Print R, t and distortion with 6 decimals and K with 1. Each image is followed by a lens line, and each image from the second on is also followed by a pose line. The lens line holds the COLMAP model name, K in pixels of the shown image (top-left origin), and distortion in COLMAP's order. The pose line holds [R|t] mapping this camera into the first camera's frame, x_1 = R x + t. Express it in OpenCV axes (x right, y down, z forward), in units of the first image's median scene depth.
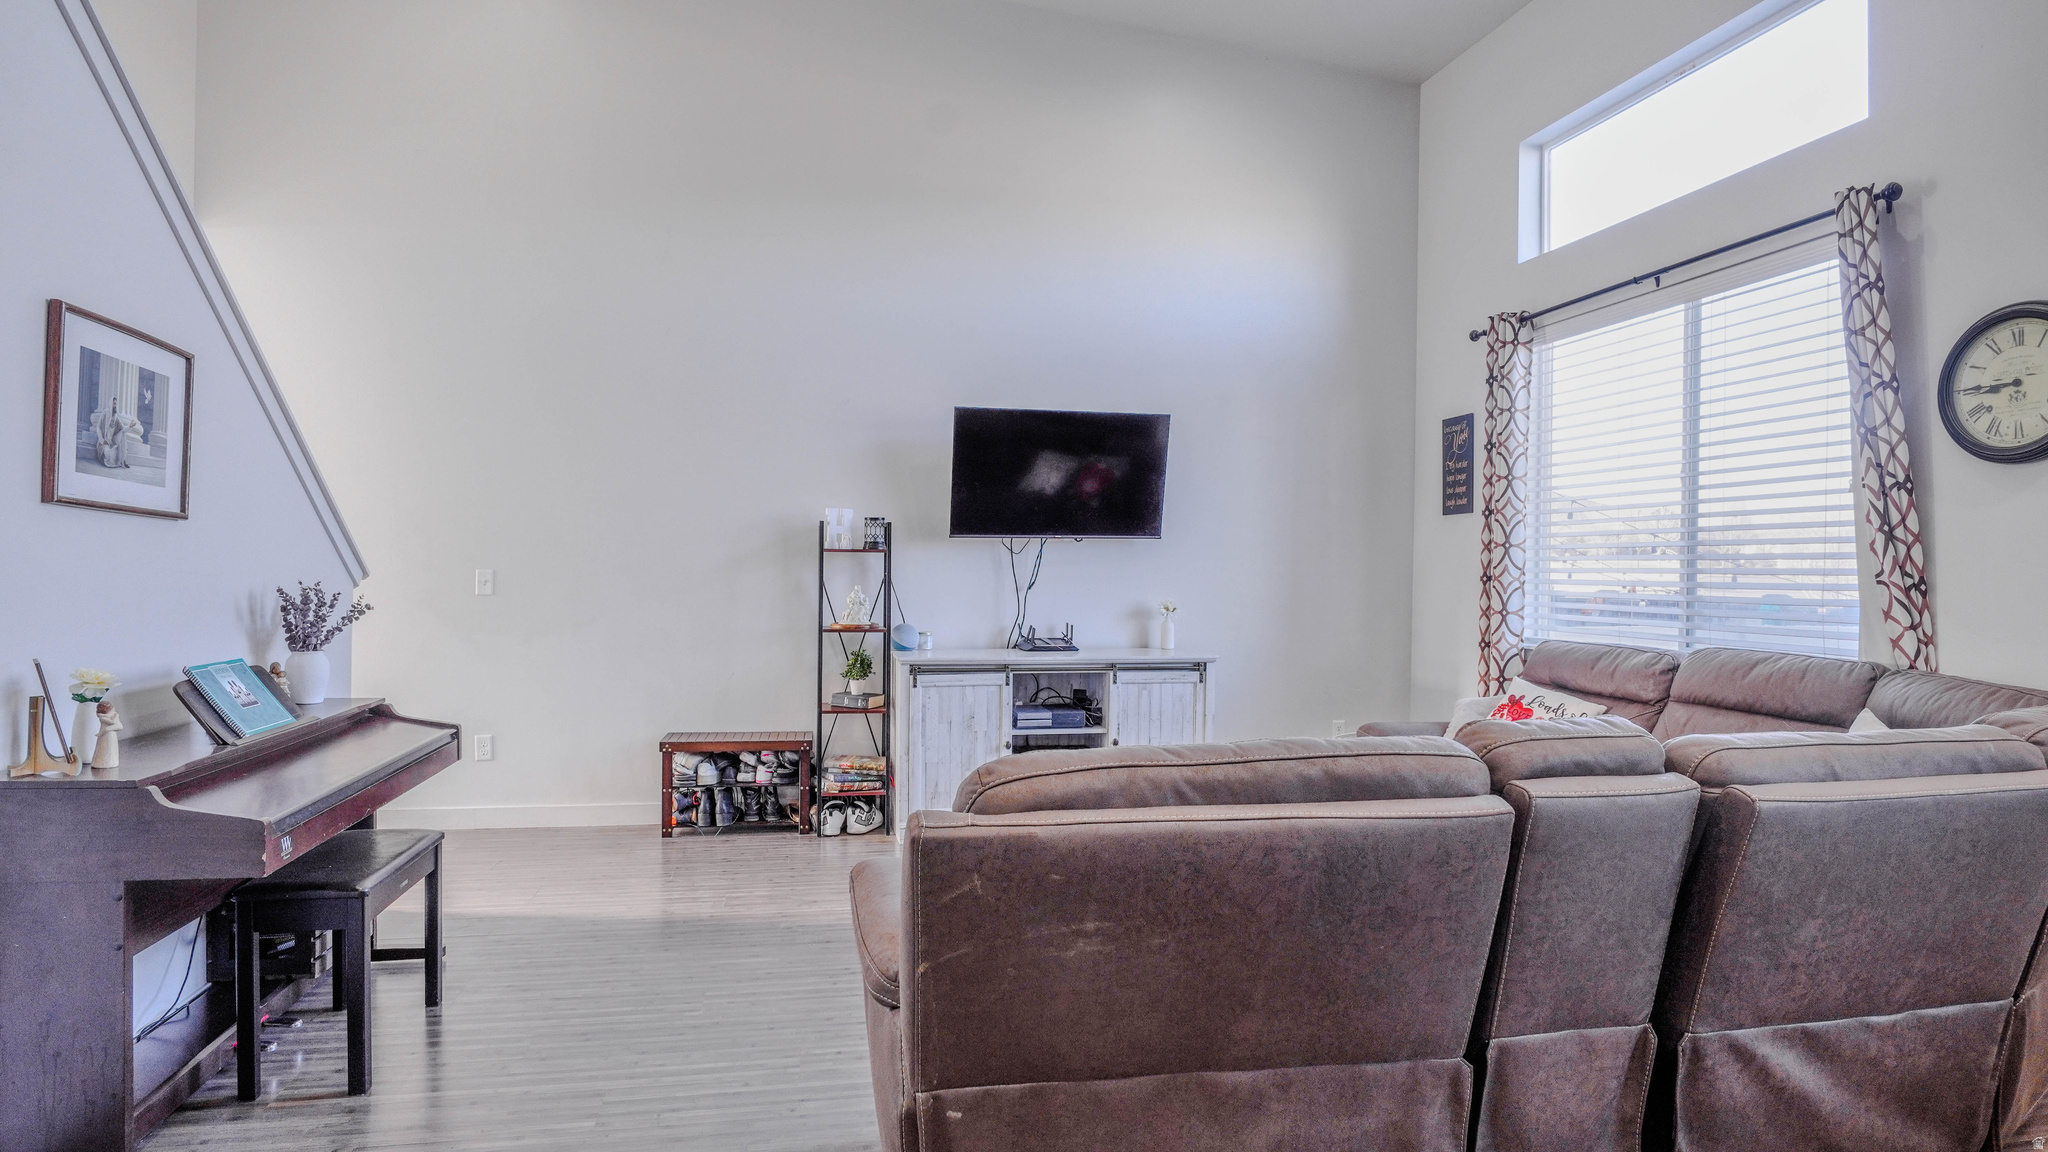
lens RADIAL K [[1111.9, 0, 1020.0], [0, 1111.9, 586.0], [0, 0, 1]] dist [-0.039024, 0.009929]
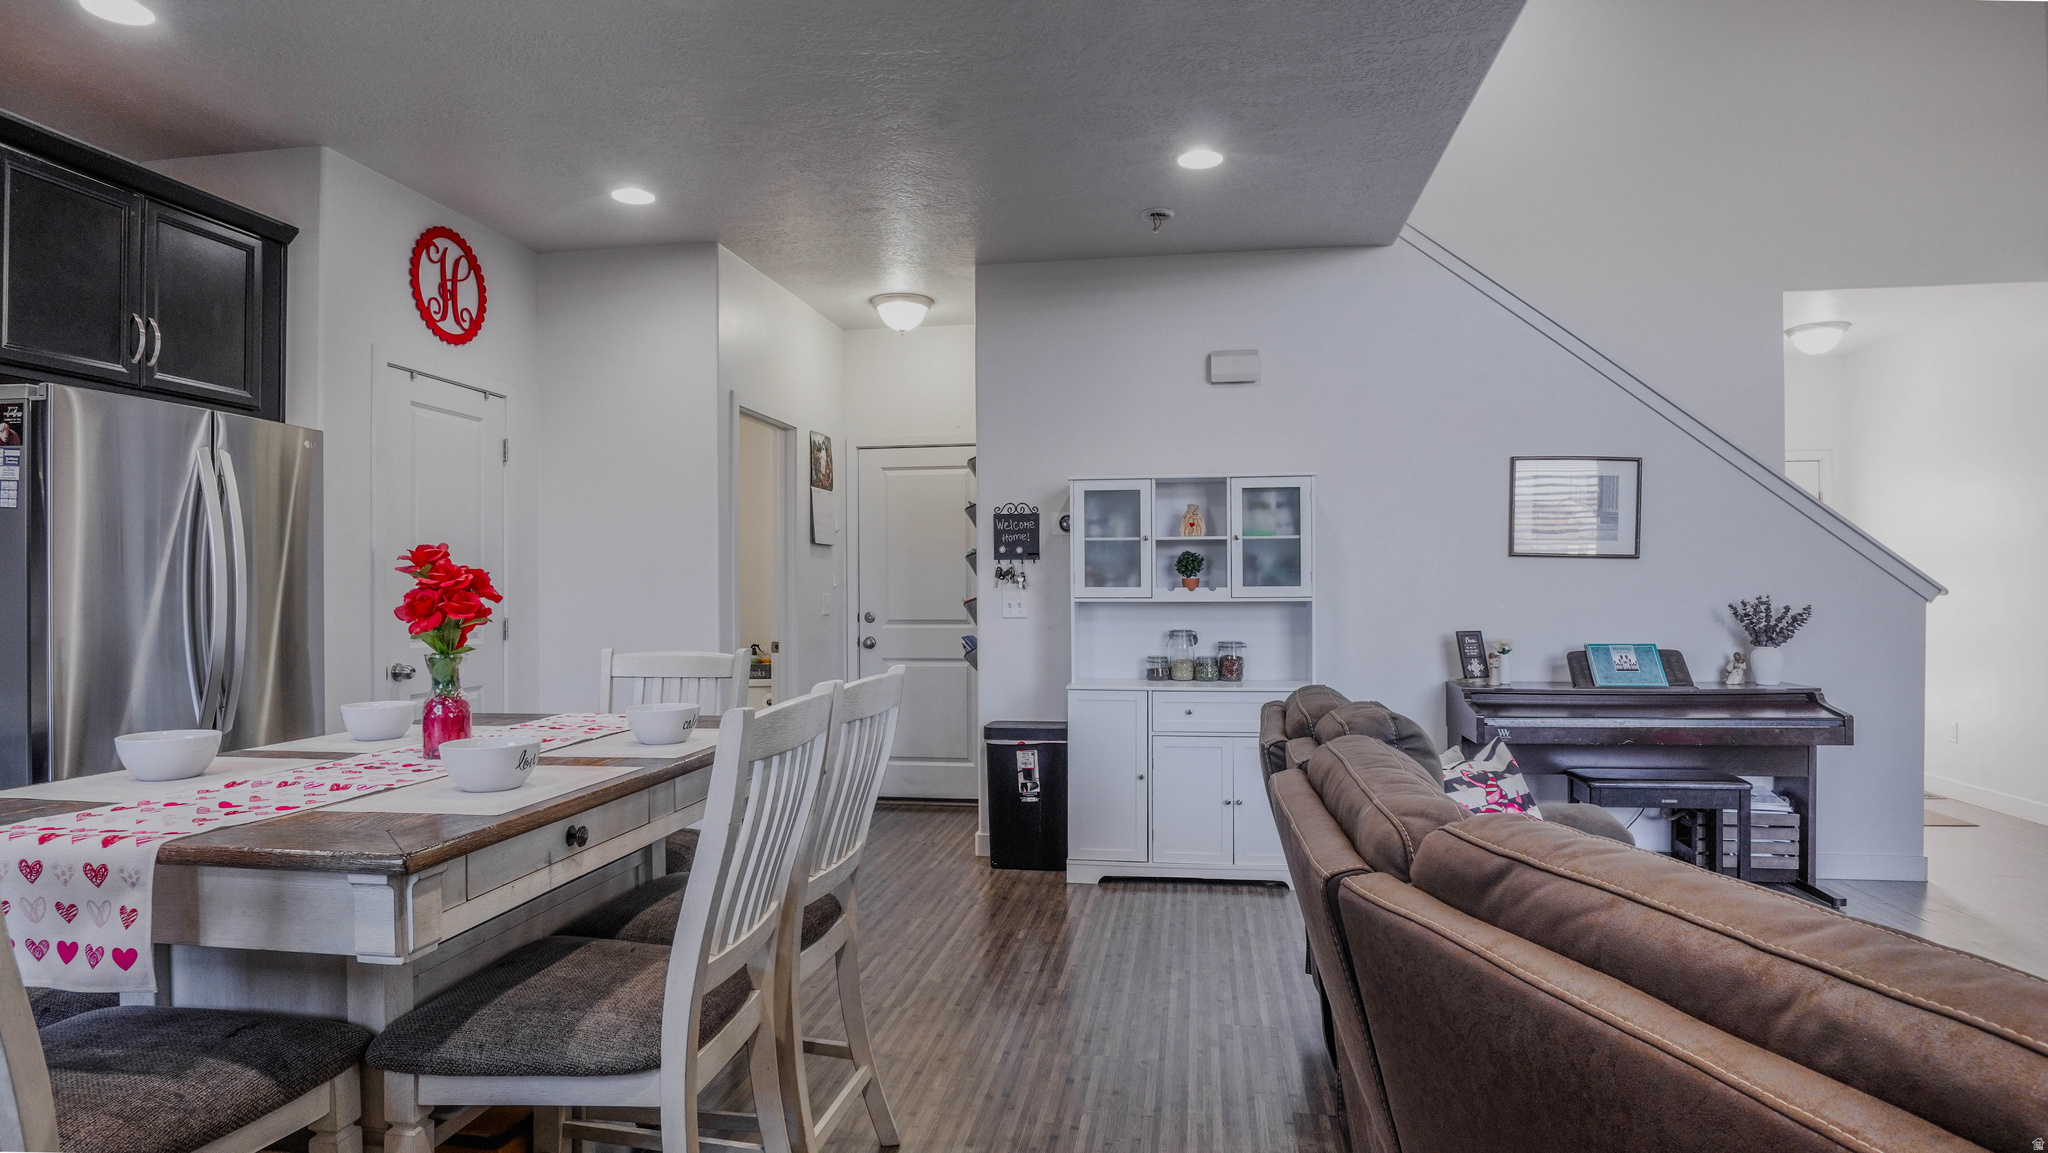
lens RADIAL K [[1111.9, 0, 1020.0], [0, 1111.9, 586.5], [0, 0, 1]] dist [-0.039024, 0.009929]
pose [[-0.355607, -0.010657, -0.934575, 0.946111], [-0.008829, 0.999929, -0.008042, 0.002978], [0.934594, 0.005392, -0.355676, 0.600825]]
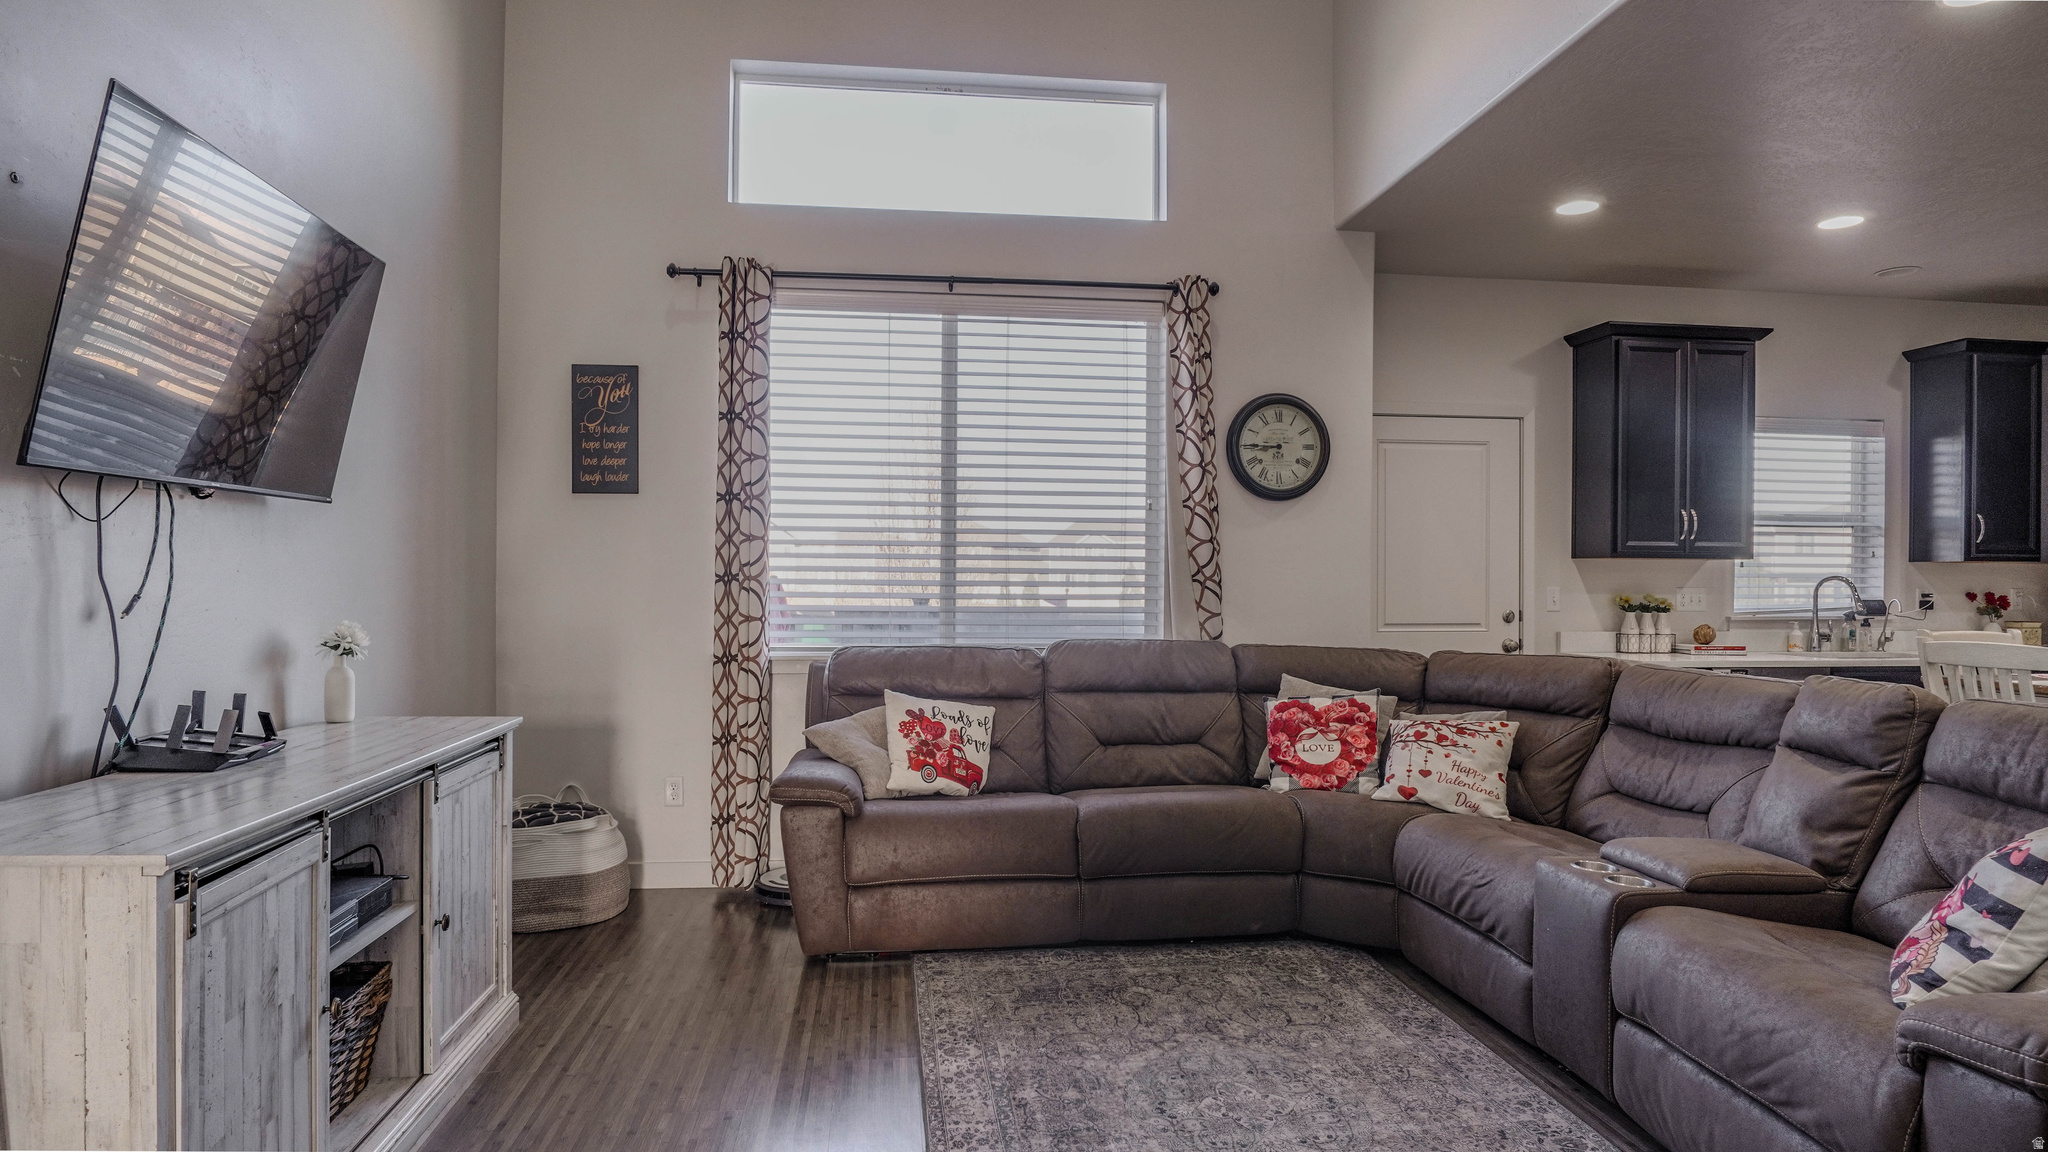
lens RADIAL K [[1102.6, 0, 1024.6], [0, 1102.6, 586.5], [0, 0, 1]] dist [-0.042490, 0.013462]
pose [[0.083105, -0.017460, 0.996388, -0.575337], [0.006631, 0.999834, 0.016967, -0.020573], [-0.996519, 0.005197, 0.083207, 1.123836]]
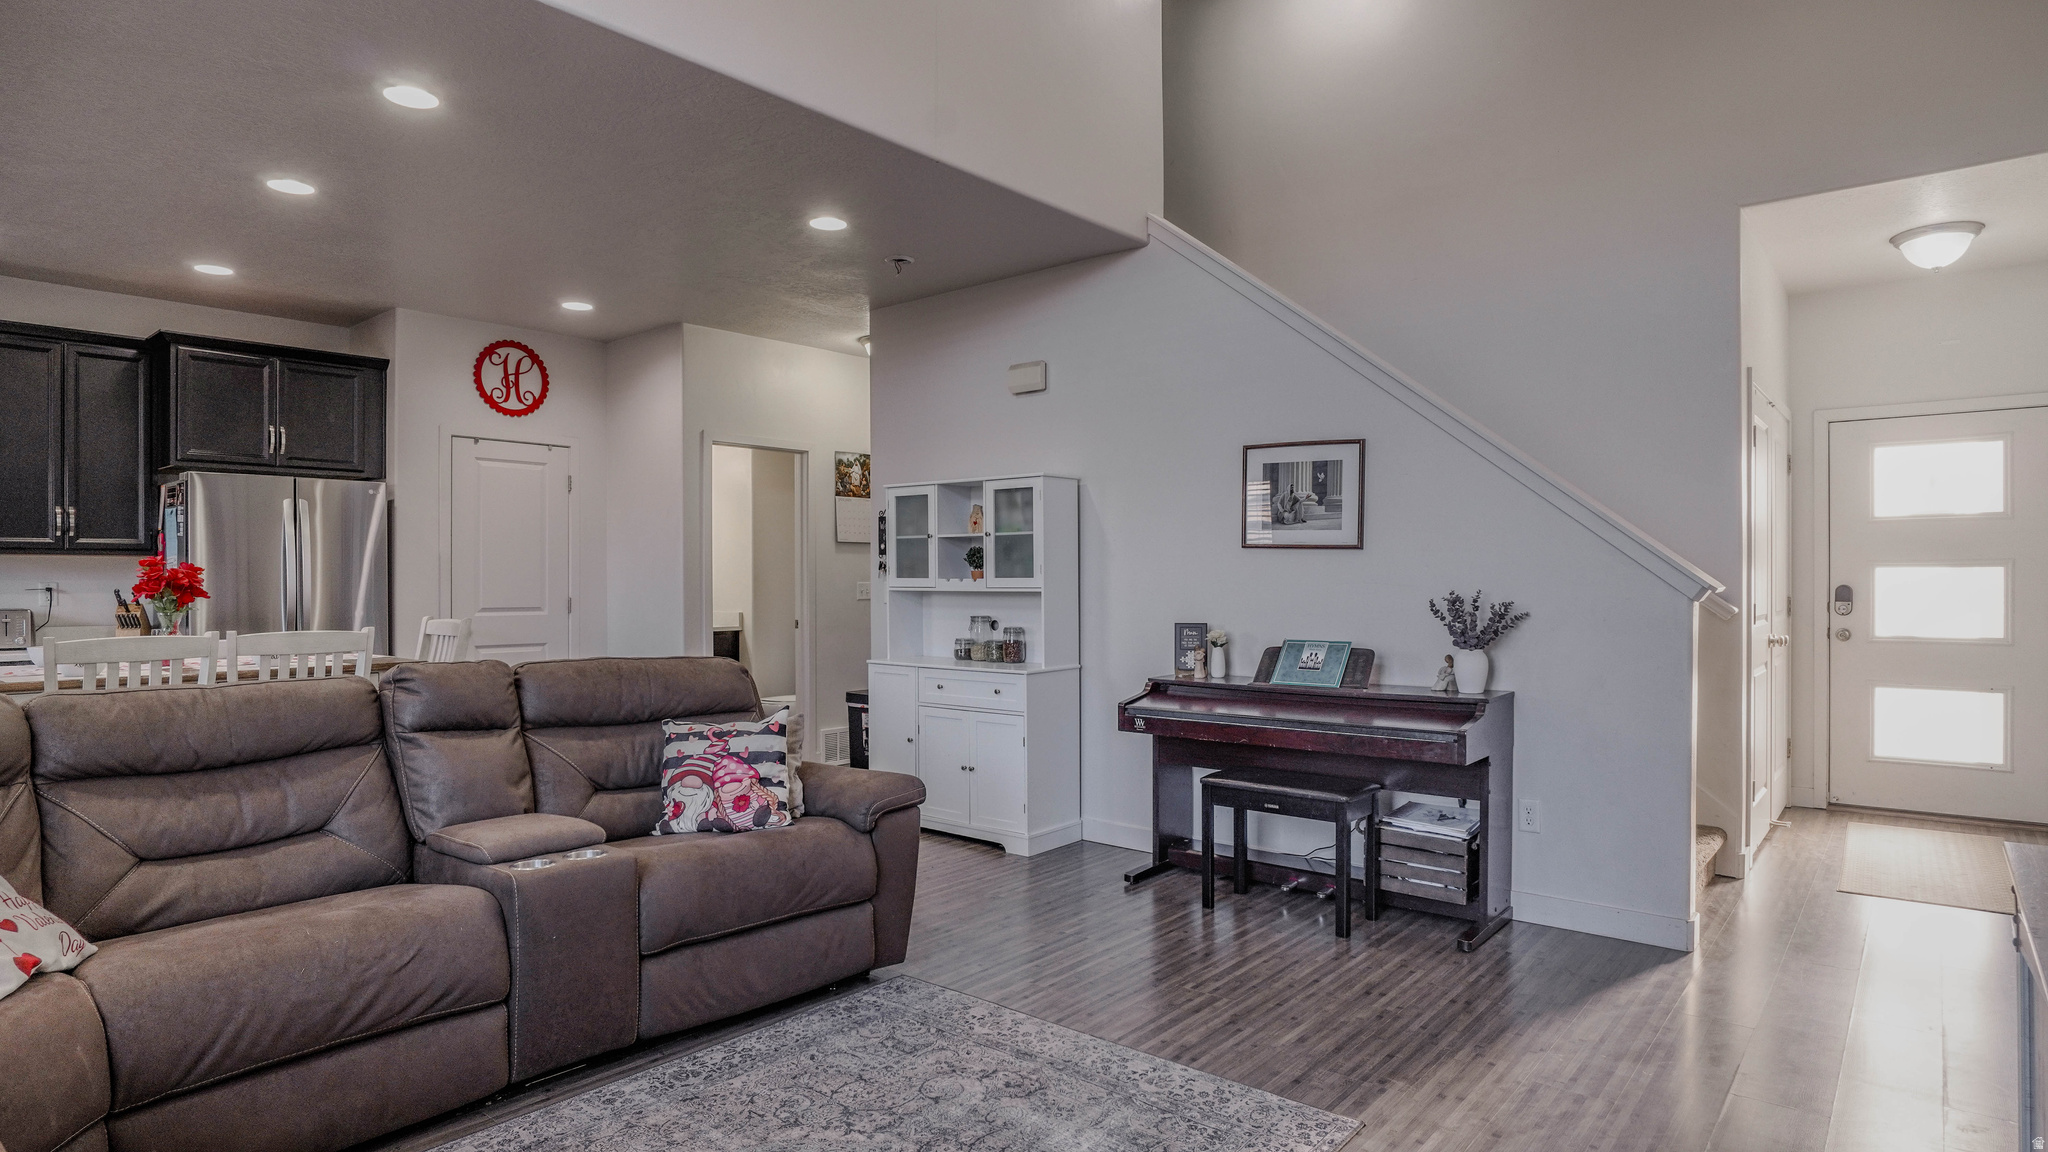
lens RADIAL K [[1111.9, 0, 1020.0], [0, 1111.9, 586.0], [0, 0, 1]] dist [-0.039024, 0.009929]
pose [[-0.789616, -0.006934, -0.613562, 0.469048], [-0.013953, 0.999880, 0.006657, -0.010315], [0.613442, 0.013818, -0.789619, 1.622165]]
